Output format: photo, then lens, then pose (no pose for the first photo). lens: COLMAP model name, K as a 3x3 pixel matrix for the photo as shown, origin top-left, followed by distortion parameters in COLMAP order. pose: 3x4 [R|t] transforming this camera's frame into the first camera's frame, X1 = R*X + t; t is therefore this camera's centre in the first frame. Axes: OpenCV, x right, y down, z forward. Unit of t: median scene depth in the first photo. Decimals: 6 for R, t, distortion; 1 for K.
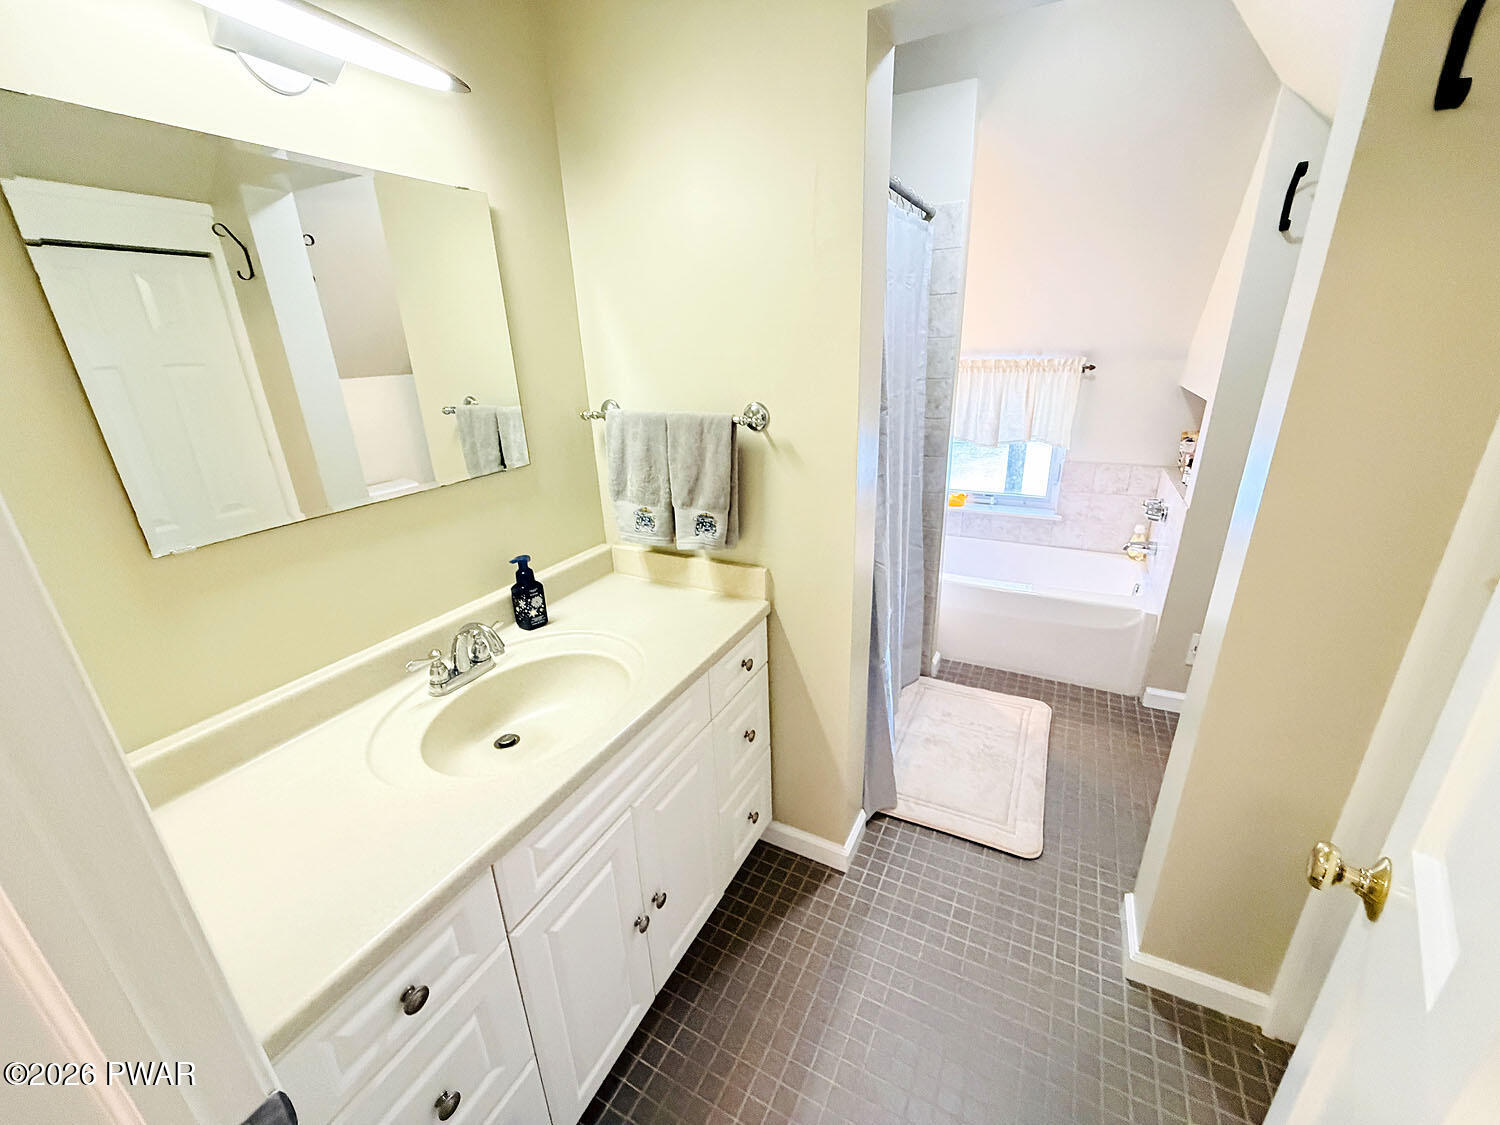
lens RADIAL K [[598.8, 0, 745.4], [0, 598.8, 562.4], [0, 0, 1]] dist [-0.000818, -0.000060]
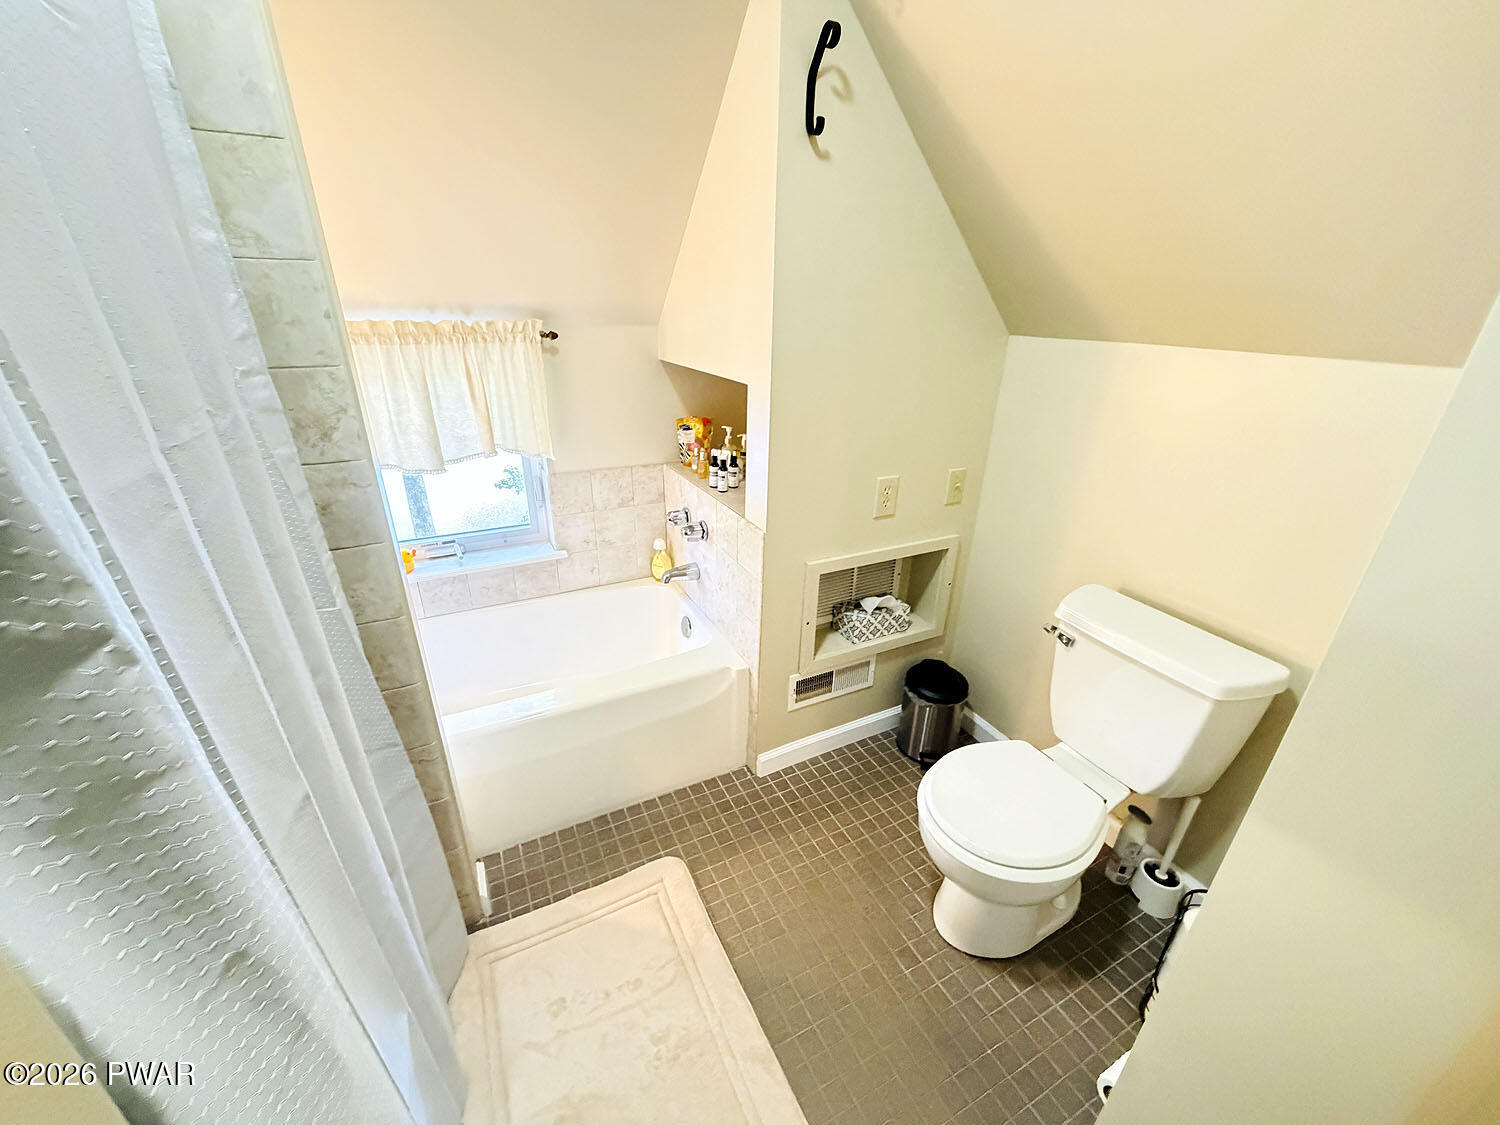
lens RADIAL K [[598.8, 0, 745.4], [0, 598.8, 562.4], [0, 0, 1]] dist [-0.000818, -0.000060]
pose [[0.581638, -0.289554, 0.760168, 0.140993], [0.248437, 0.953084, 0.172947, -0.165631], [-0.774581, 0.088261, 0.626286, 0.495219]]
